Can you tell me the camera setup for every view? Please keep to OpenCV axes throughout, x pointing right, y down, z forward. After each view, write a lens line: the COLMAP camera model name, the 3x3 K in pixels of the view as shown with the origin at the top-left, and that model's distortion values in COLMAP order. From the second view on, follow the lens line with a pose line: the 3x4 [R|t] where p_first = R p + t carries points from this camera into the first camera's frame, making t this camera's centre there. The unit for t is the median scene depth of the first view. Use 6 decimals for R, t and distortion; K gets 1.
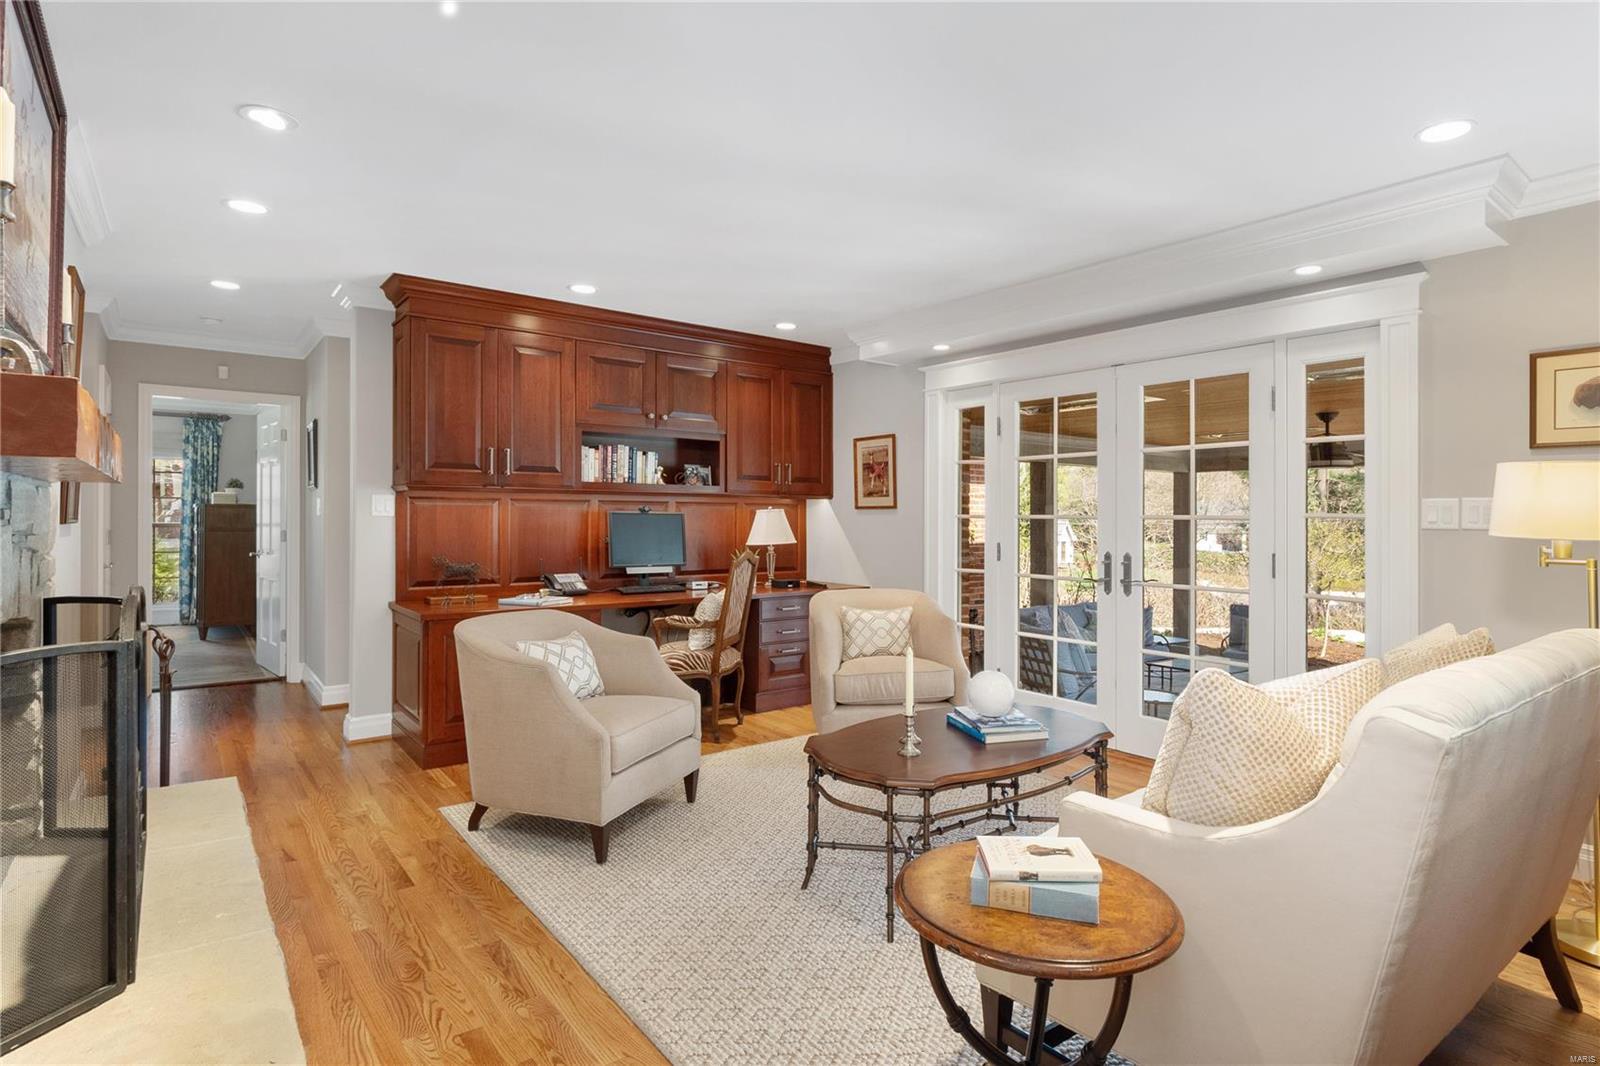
lens RADIAL K [[819.2, 0, 803.9], [0, 819.2, 517.2], [0, 0, 1]] dist [-0.007753, -0.001029]
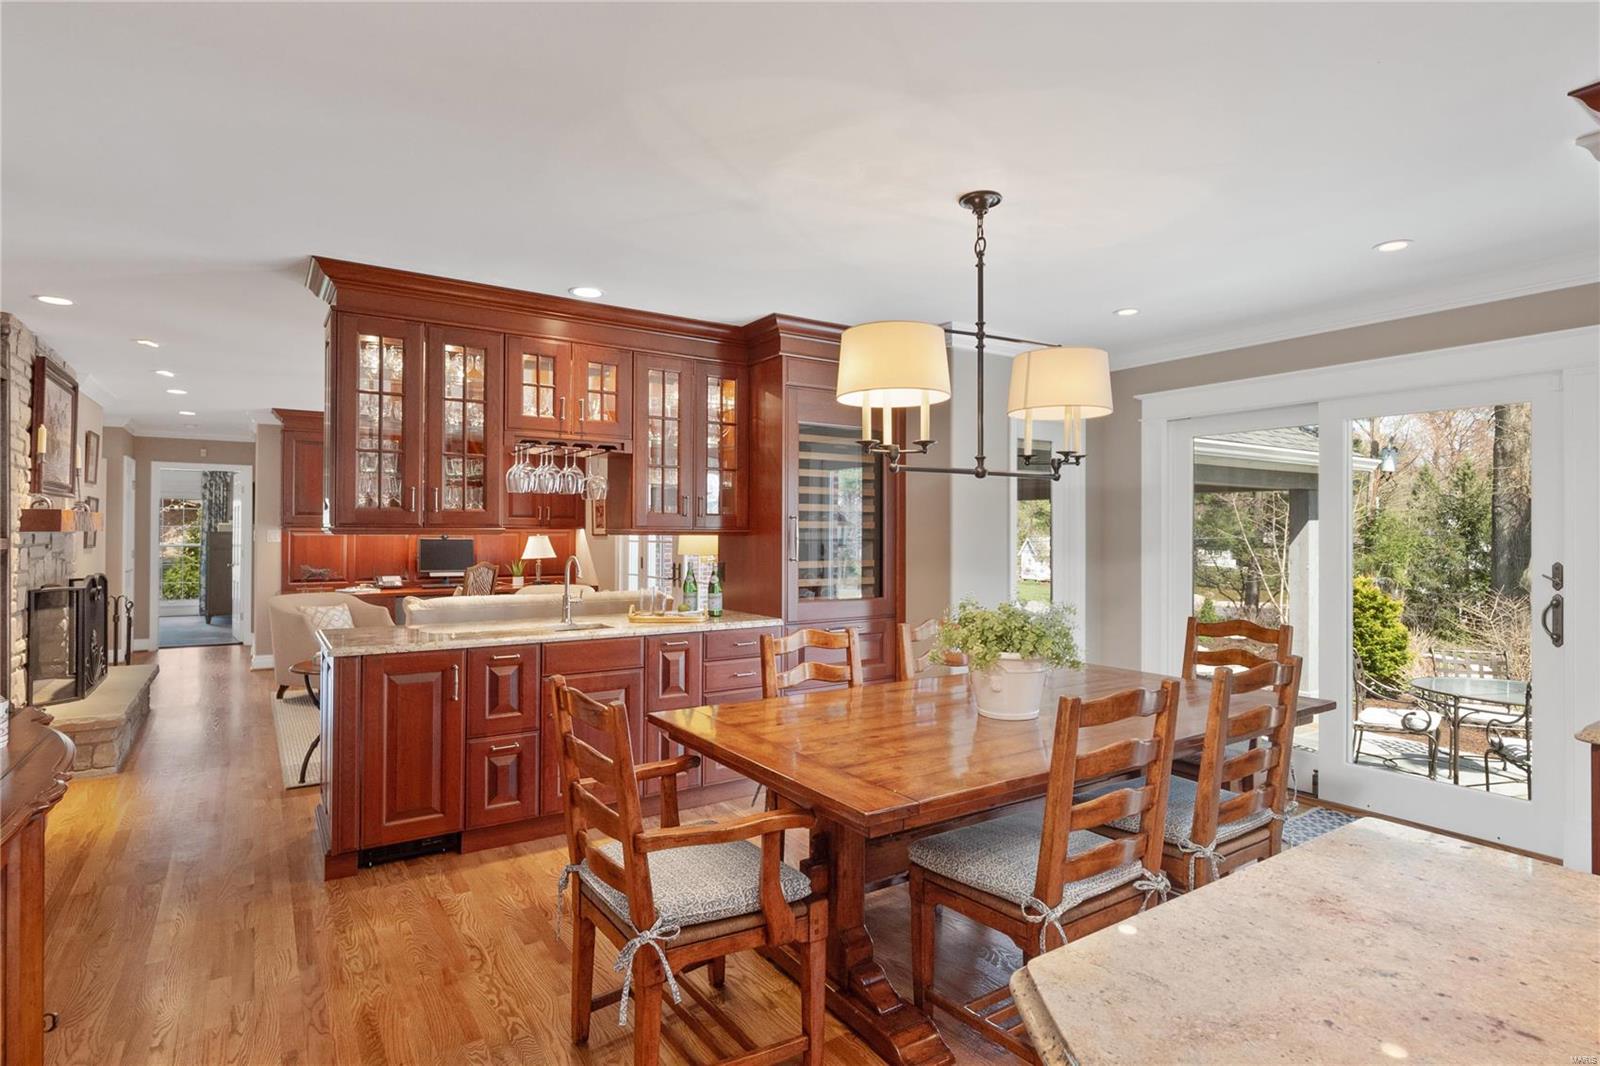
lens RADIAL K [[819.2, 0, 796.4], [0, 819.2, 531.7], [0, 0, 1]] dist [-0.007753, -0.001029]
pose [[0.997059, -0.003727, -0.076543, 0.535331], [0.003558, 0.999991, -0.002339, -0.011355], [0.076551, 0.002060, 0.997064, -0.479776]]
